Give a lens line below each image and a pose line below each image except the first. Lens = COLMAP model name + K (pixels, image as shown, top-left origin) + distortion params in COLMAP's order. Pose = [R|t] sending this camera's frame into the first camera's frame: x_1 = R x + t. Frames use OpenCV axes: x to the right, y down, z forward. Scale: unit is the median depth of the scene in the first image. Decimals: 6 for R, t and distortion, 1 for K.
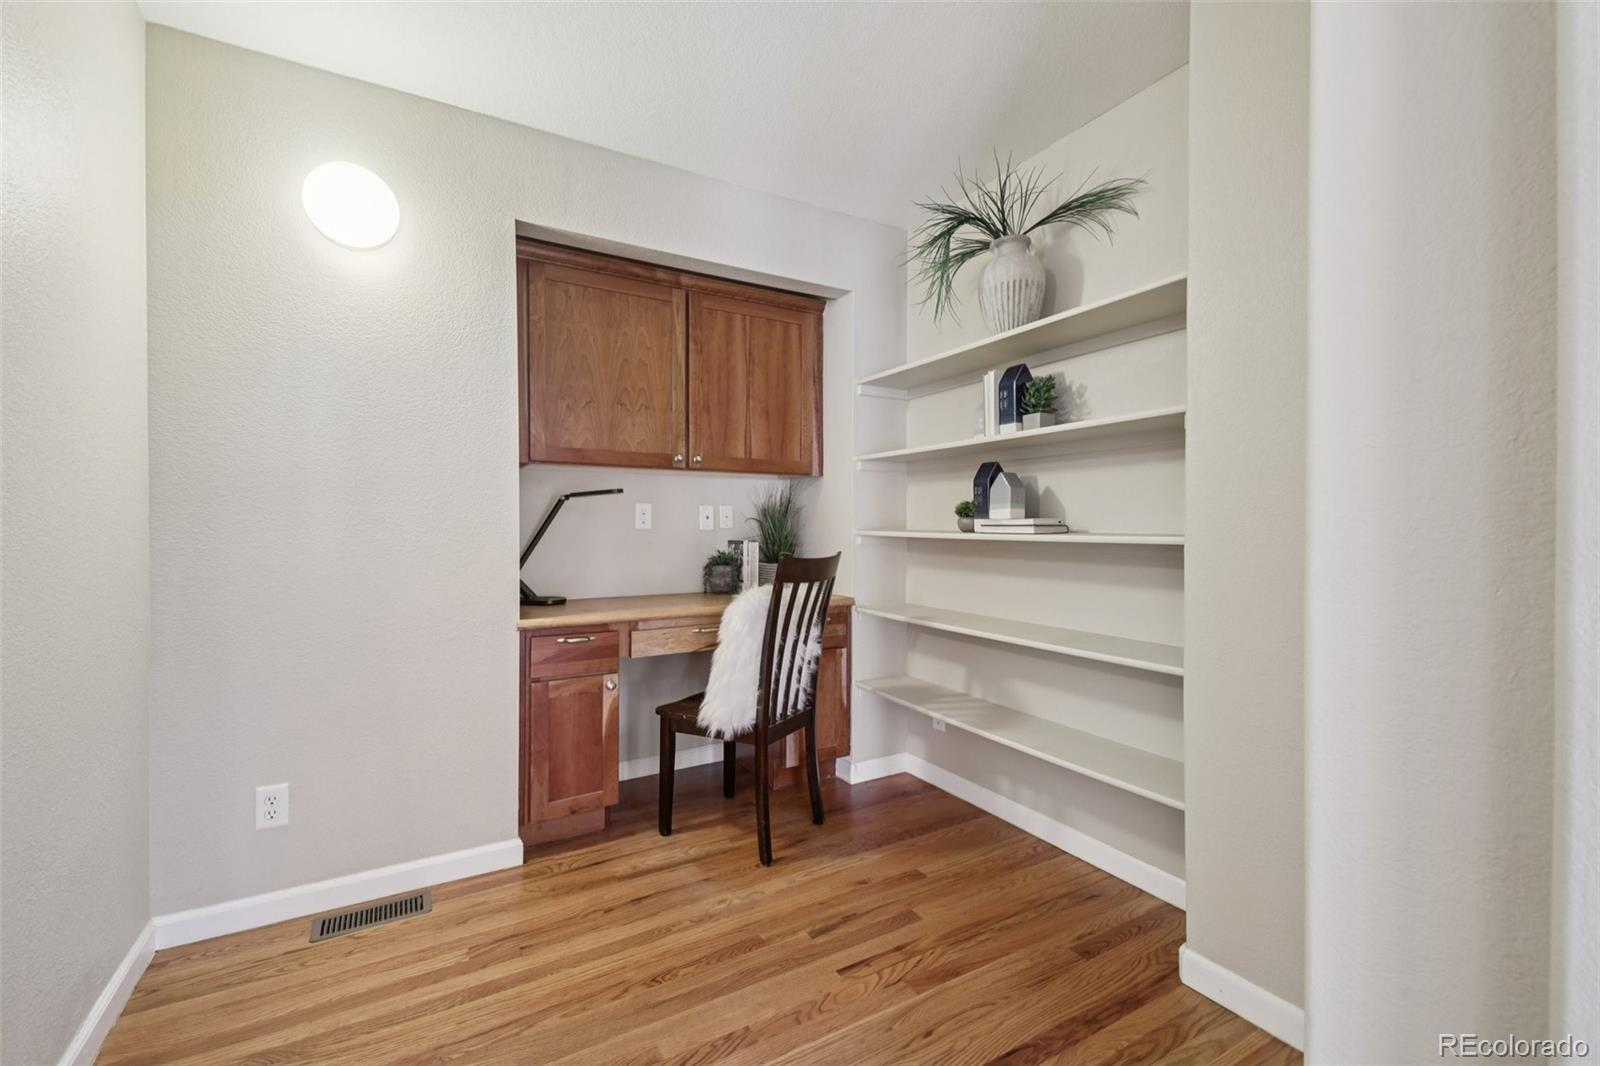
lens RADIAL K [[677.8, 0, 806.3], [0, 677.8, 530.1], [0, 0, 1]] dist [0.040915, -0.019532]
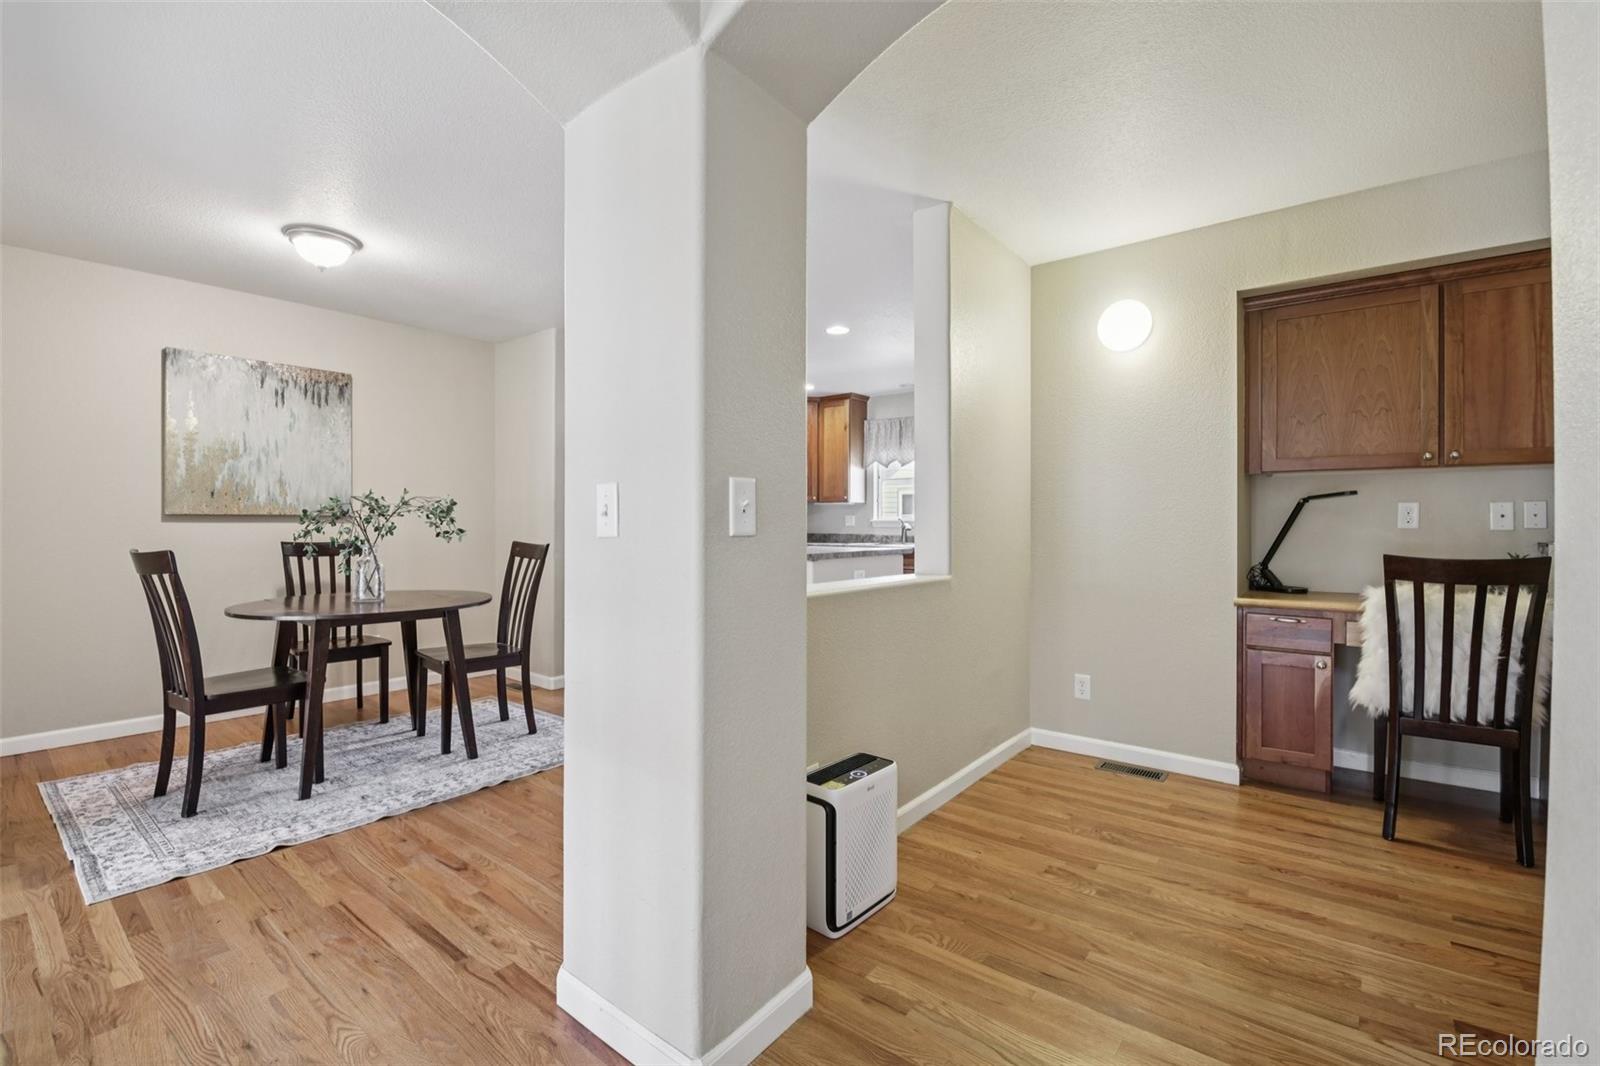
lens RADIAL K [[677.8, 0, 806.3], [0, 677.8, 530.1], [0, 0, 1]] dist [0.040915, -0.019532]
pose [[0.369995, 0.007107, -0.929007, 0.485055], [-0.008282, 0.999956, 0.004352, 0.004876], [0.928997, 0.006083, 0.370038, -0.241058]]
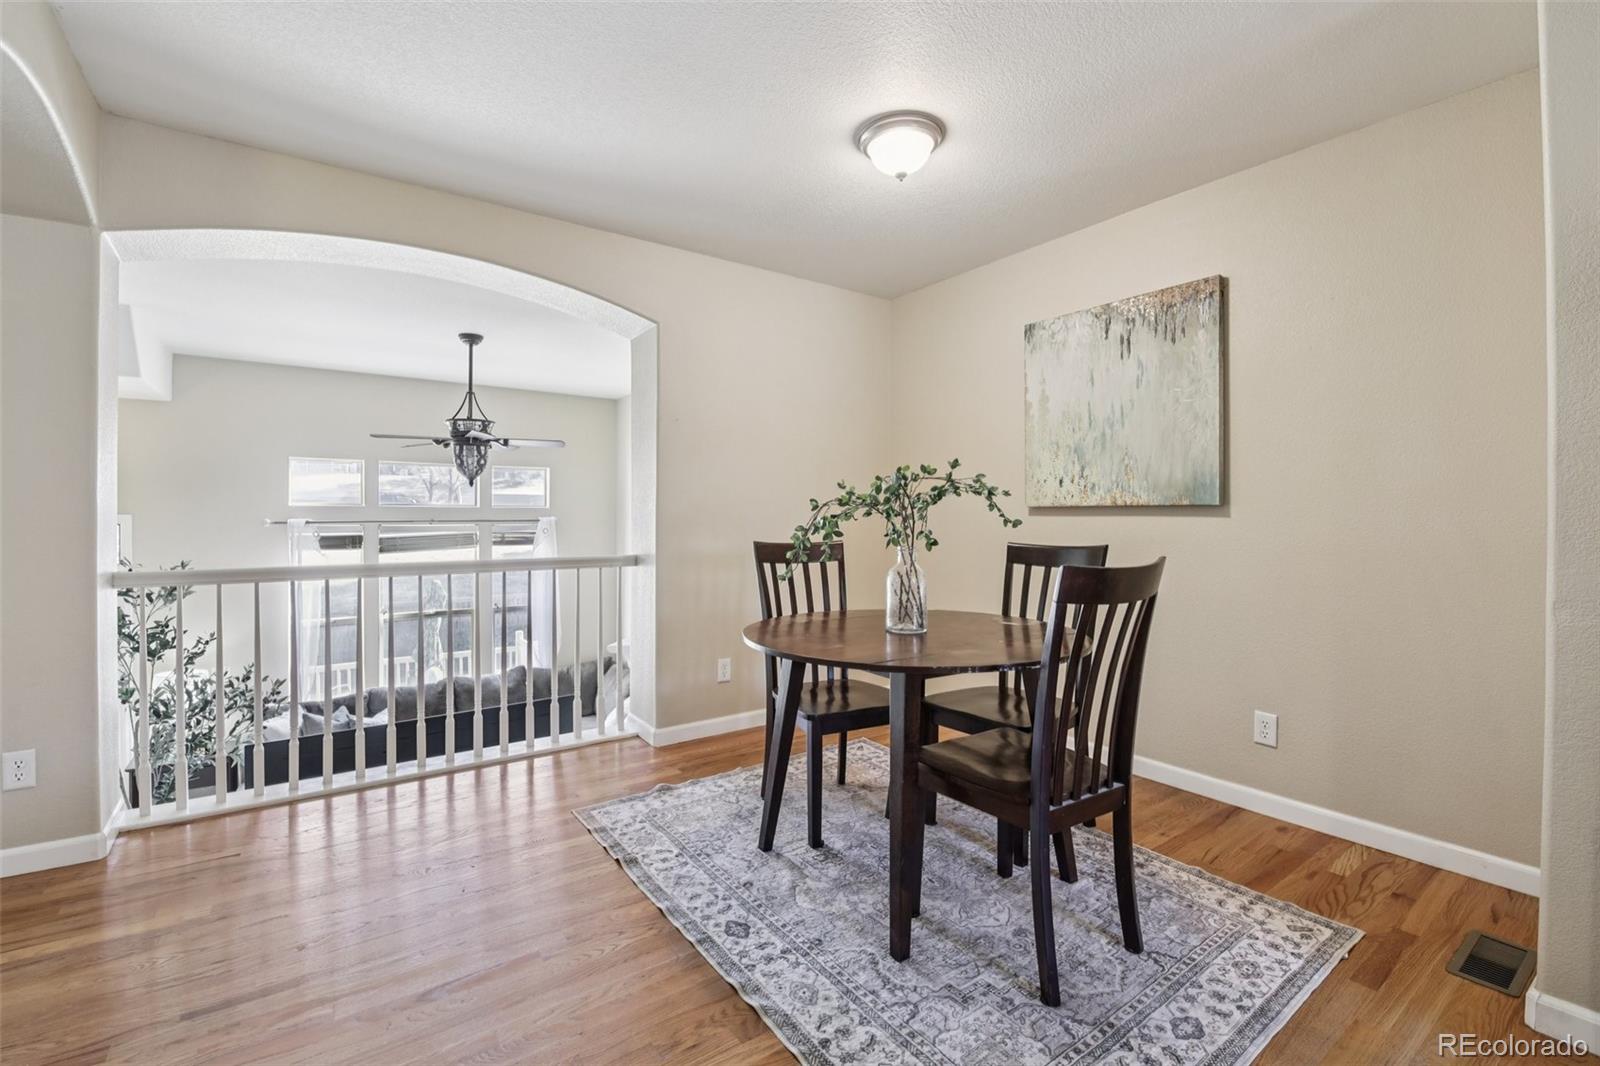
lens RADIAL K [[697.2, 0, 799.5], [0, 697.2, 517.3], [0, 0, 1]] dist [0.001264, -0.020868]
pose [[-0.996191, -0.008508, -0.086781, -0.897456], [-0.008698, 0.999961, 0.001810, 0.009126], [0.086762, 0.002558, -0.996226, 0.383694]]
